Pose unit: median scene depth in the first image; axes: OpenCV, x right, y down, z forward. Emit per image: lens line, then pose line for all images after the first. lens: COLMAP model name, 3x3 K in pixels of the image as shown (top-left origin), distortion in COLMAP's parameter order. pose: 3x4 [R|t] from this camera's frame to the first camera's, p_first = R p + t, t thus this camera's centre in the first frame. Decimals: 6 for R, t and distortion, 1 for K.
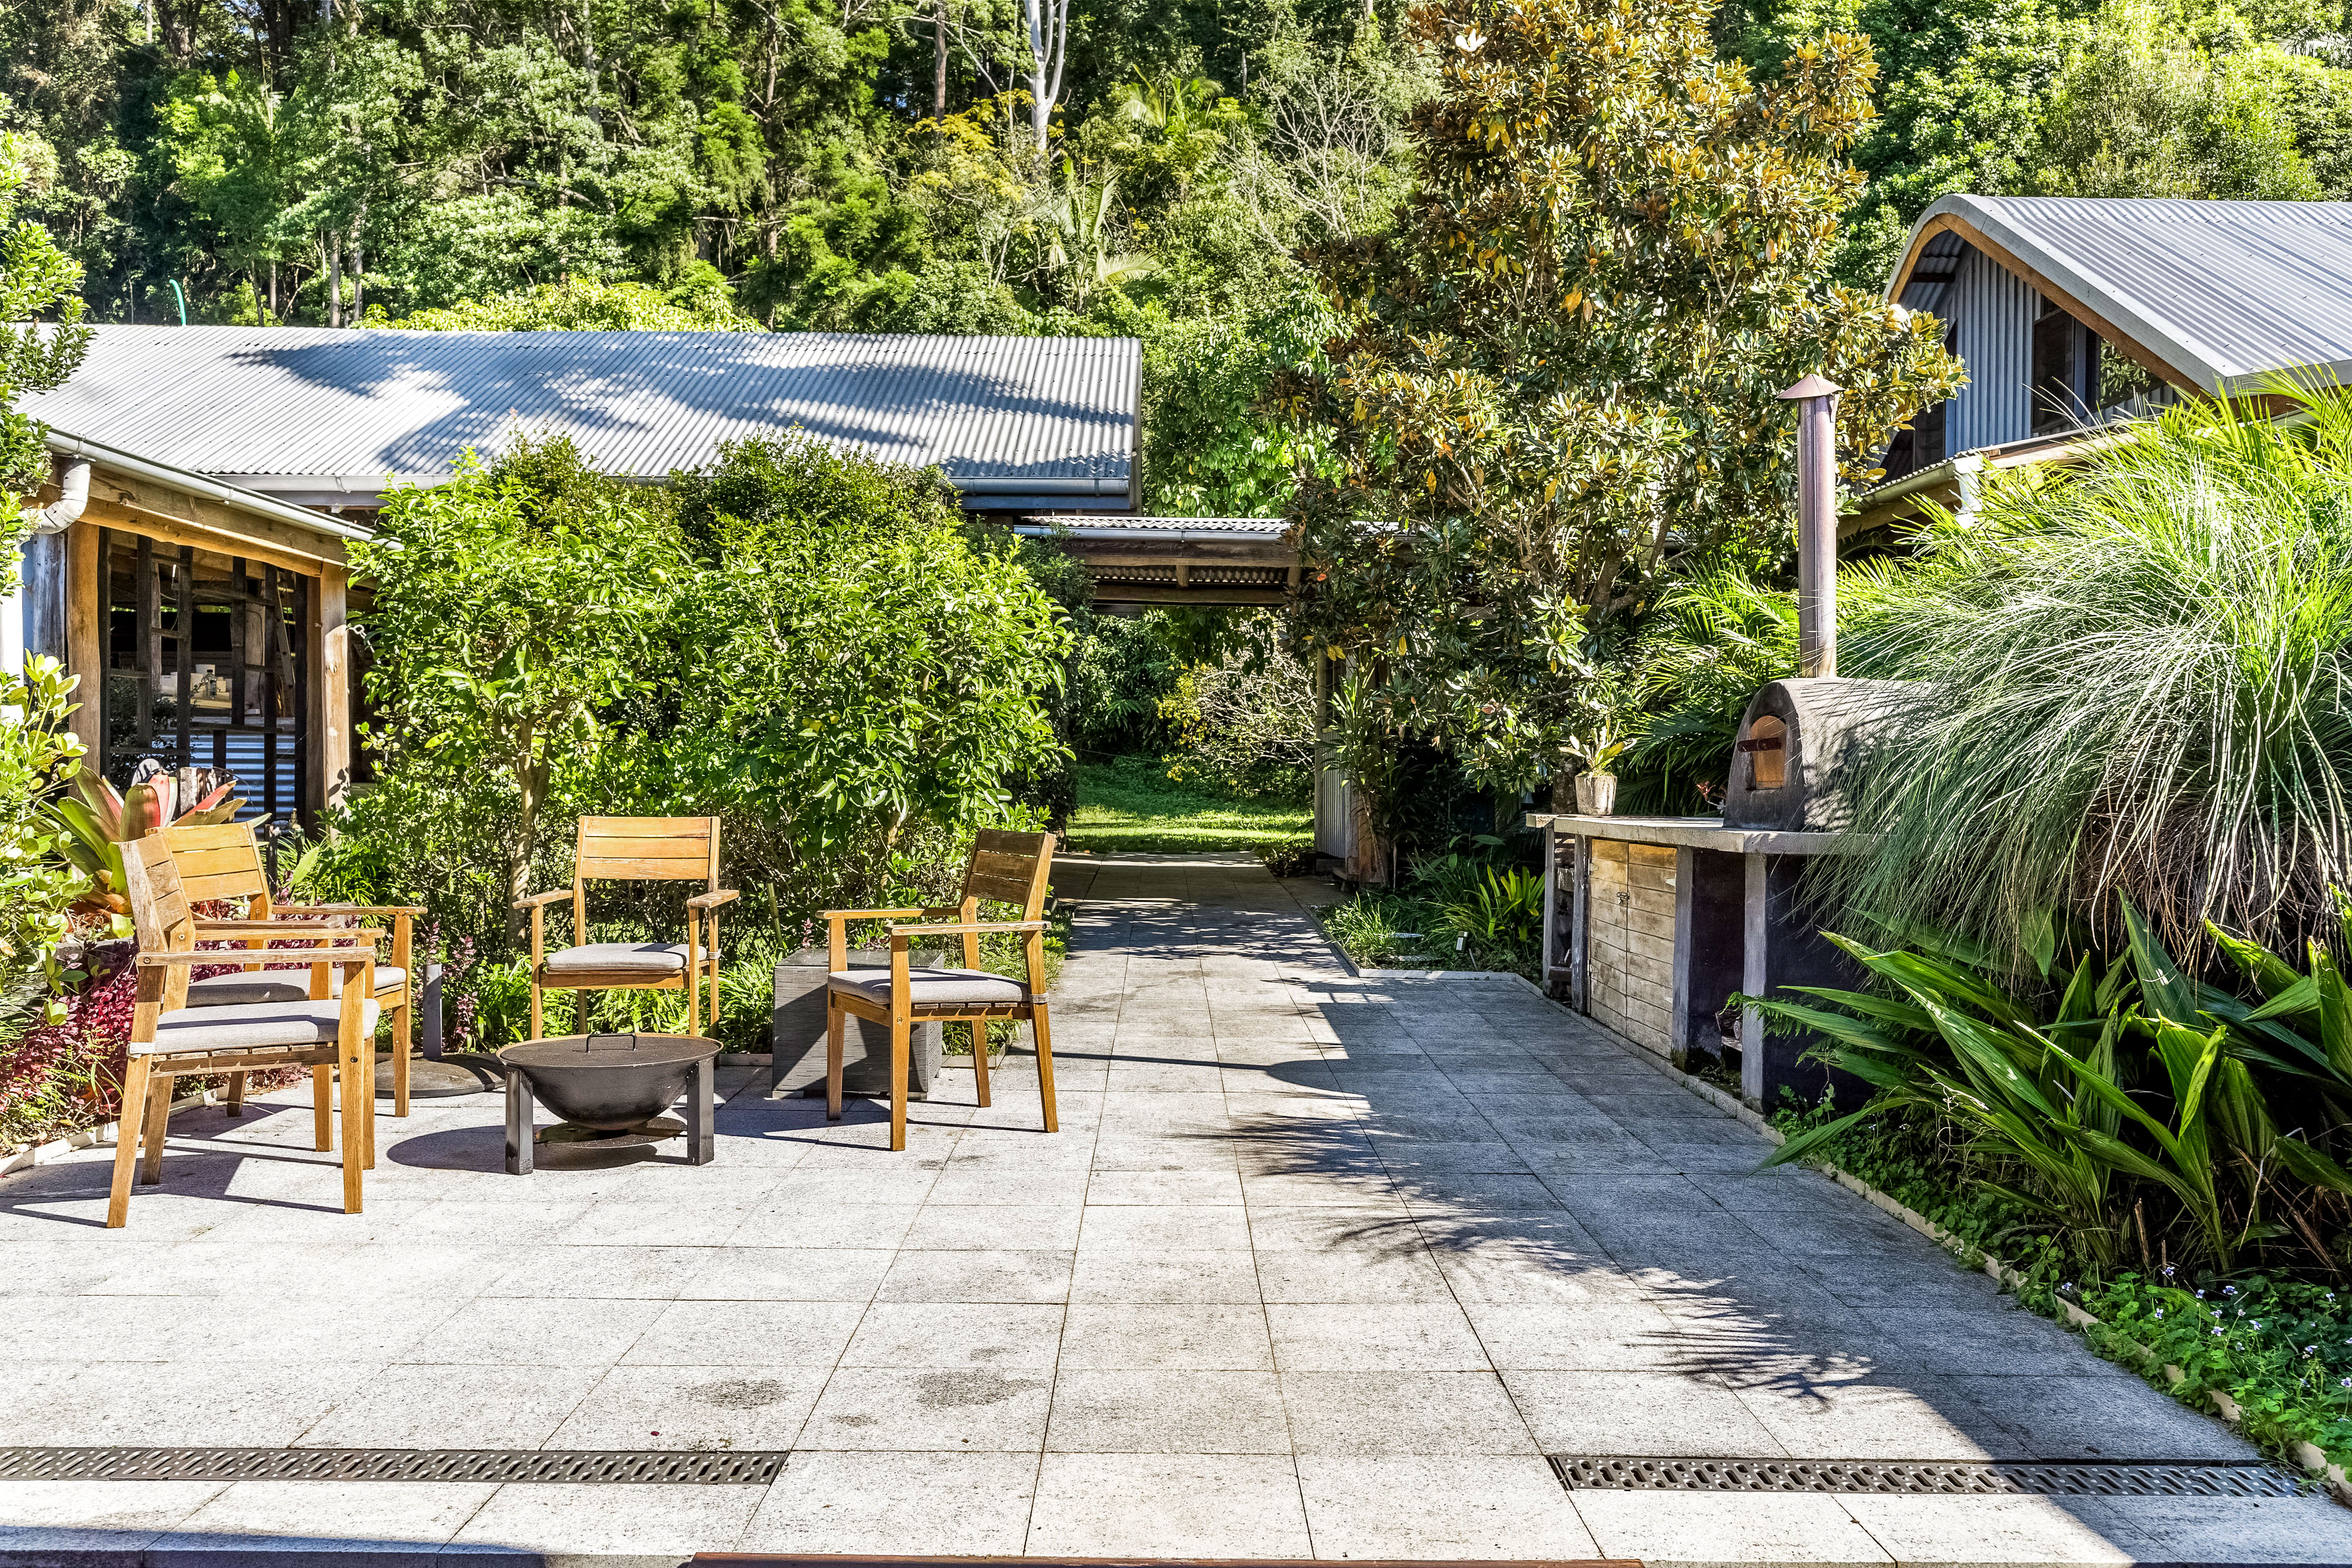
lens RADIAL K [[1751.9, 0, 1176.0], [0, 1751.9, 784.0], [0, 0, 1]] dist [-0.001922, -0.000268]
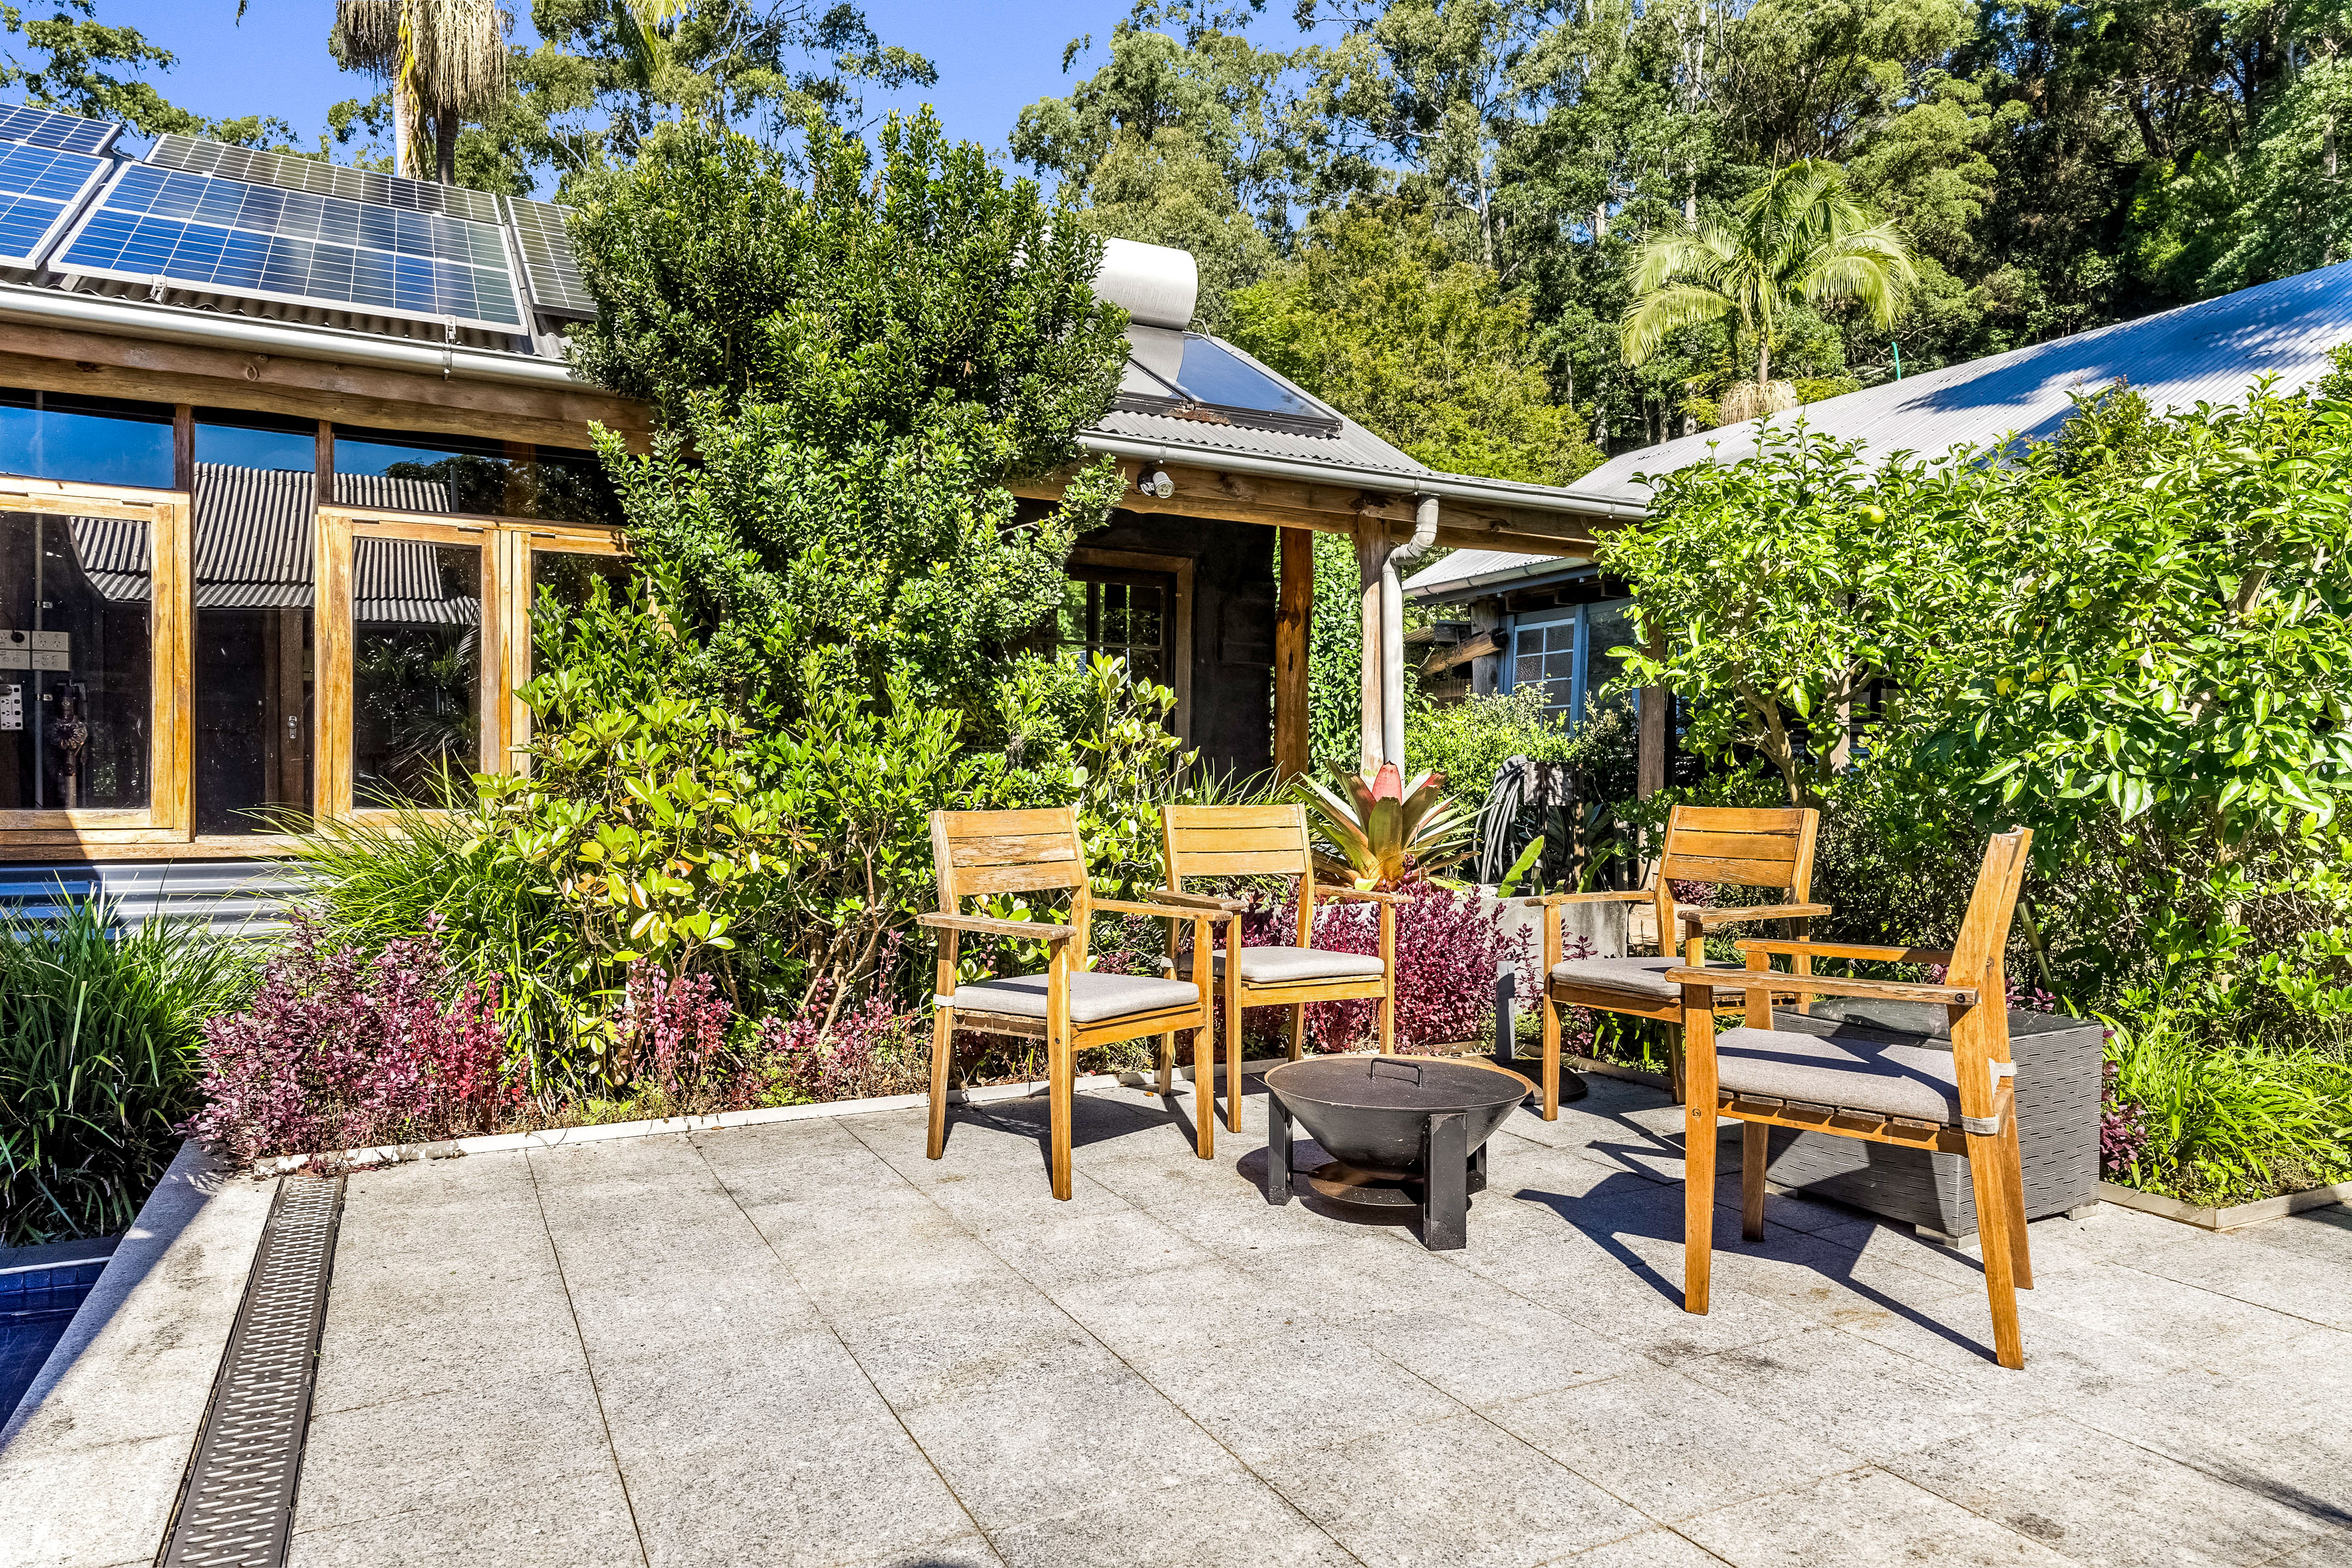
lens RADIAL K [[1467.6, 0, 1176.0], [0, 1467.6, 784.0], [0, 0, 1]] dist [0.000235, 0.001316]
pose [[0.450583, -0.004622, -0.892723, 0.335272], [-0.001133, 0.999983, -0.005749, 0.021658], [0.892734, 0.003602, 0.450570, 0.798254]]
